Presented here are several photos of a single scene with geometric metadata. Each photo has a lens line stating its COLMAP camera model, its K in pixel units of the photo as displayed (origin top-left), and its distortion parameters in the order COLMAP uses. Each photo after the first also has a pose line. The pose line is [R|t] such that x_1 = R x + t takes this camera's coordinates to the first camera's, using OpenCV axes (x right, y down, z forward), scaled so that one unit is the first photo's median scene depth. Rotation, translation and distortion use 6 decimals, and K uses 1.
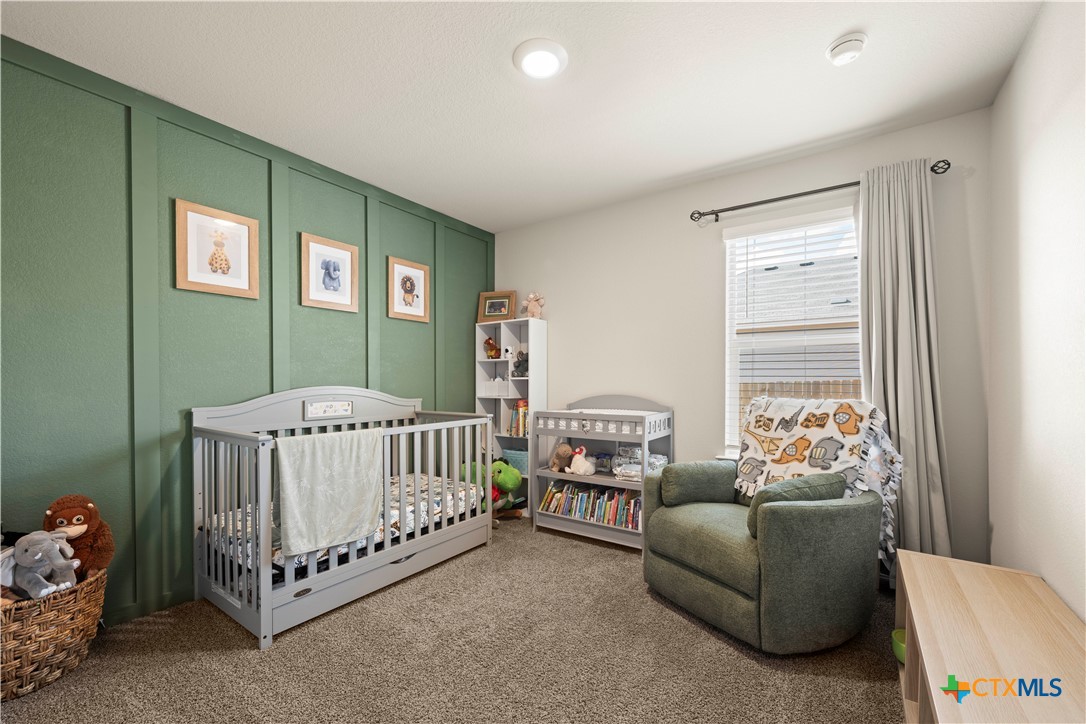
lens RADIAL K [[439.6, 0, 543.8], [0, 439.6, 388.7], [0, 0, 1]] dist [-0.000726, -0.000205]
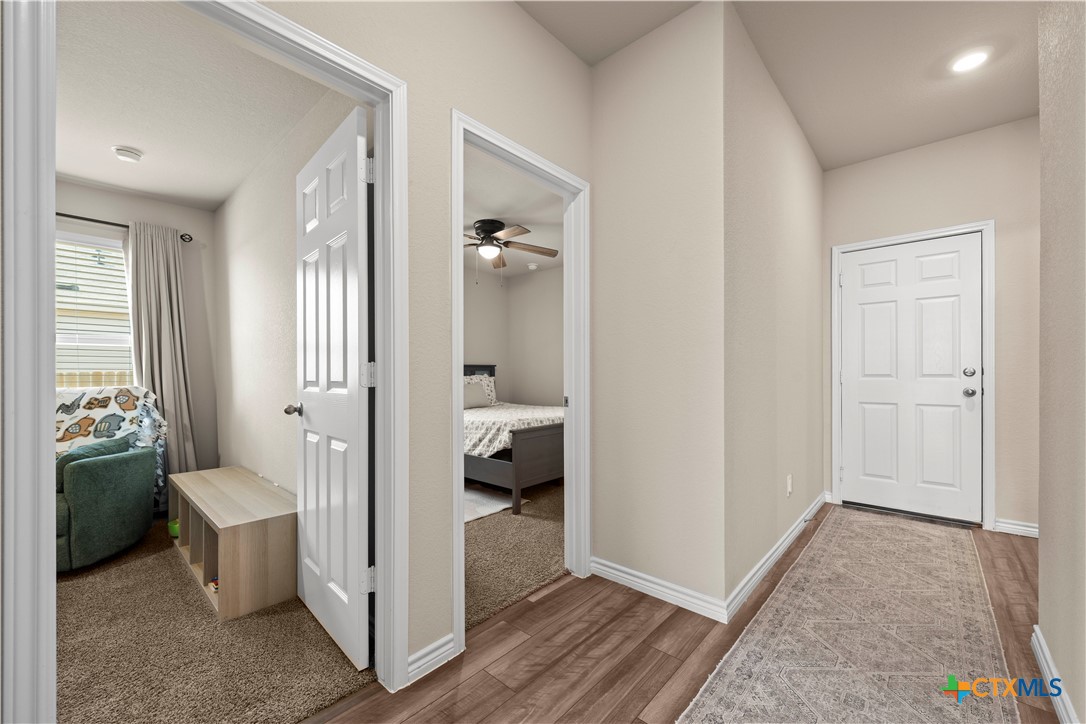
lens RADIAL K [[430.3, 0, 556.0], [0, 430.3, 370.3], [0, 0, 1]] dist [-0.000493, -0.000054]
pose [[0.111055, -0.001620, 0.993813, -0.517462], [0.021498, 0.999769, -0.000773, 0.005502], [-0.993582, 0.021451, 0.111064, -0.512357]]
